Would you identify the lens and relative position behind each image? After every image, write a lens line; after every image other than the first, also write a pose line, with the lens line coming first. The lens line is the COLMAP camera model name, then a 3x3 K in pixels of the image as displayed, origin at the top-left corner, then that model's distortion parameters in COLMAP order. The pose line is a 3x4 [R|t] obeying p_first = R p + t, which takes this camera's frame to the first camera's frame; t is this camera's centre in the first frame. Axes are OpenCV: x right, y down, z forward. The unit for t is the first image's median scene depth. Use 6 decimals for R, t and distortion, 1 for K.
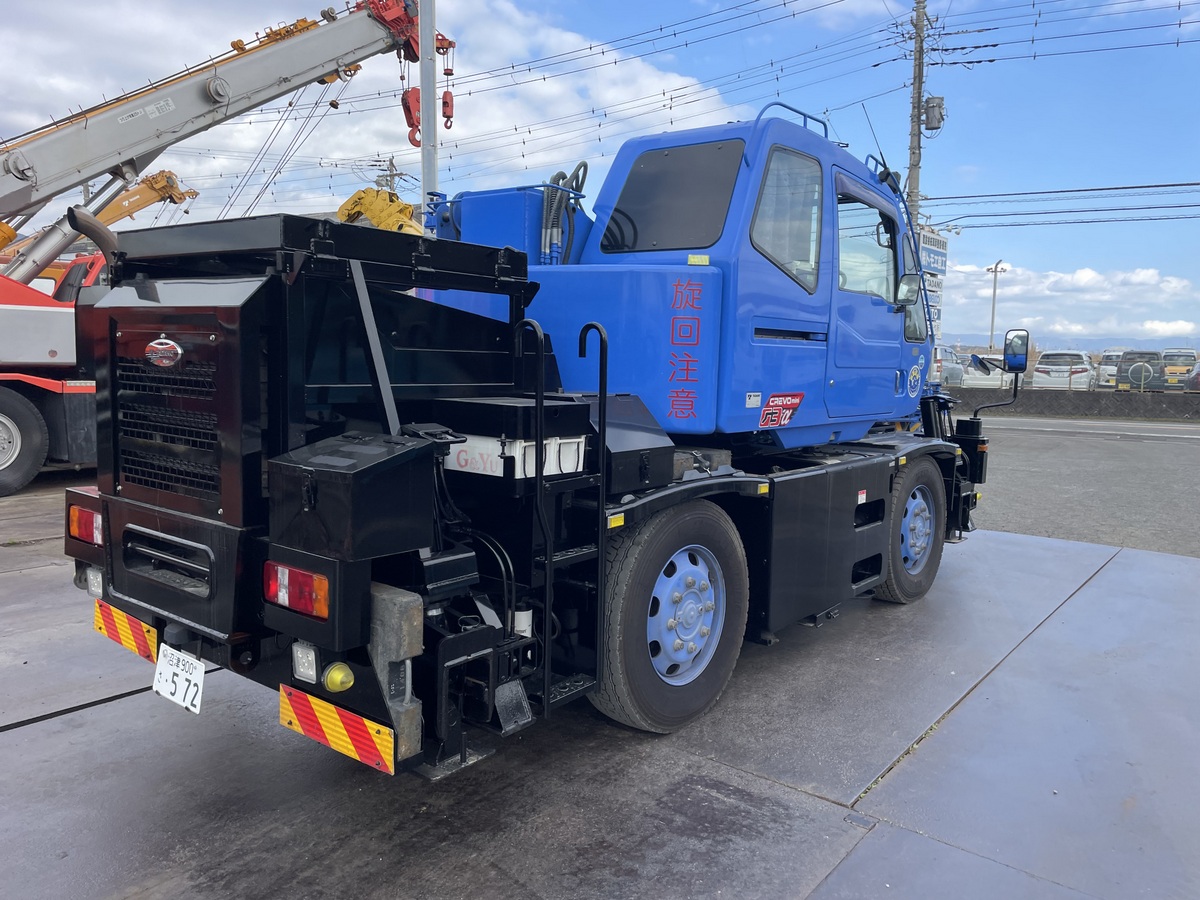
lens RADIAL K [[907.9, 0, 600.4], [0, 907.9, 430.5], [0, 0, 1]] dist [0.067757, -0.002354]
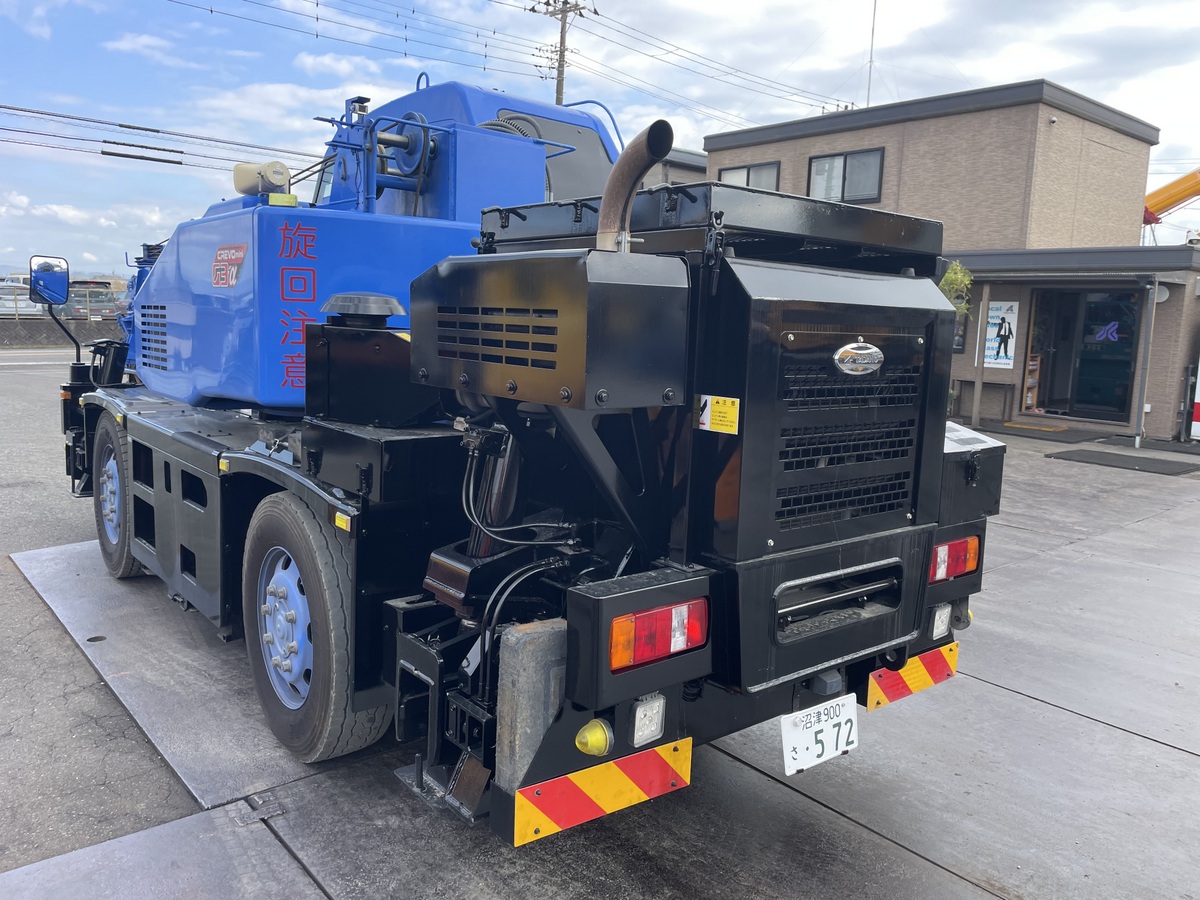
lens RADIAL K [[907.9, 0, 600.4], [0, 907.9, 430.5], [0, 0, 1]] dist [0.067757, -0.002354]
pose [[0.214246, -0.143212, 0.966224, -1.188466], [0.054365, 0.989408, 0.134593, -0.127566], [-0.975266, 0.023692, 0.219762, 0.929008]]
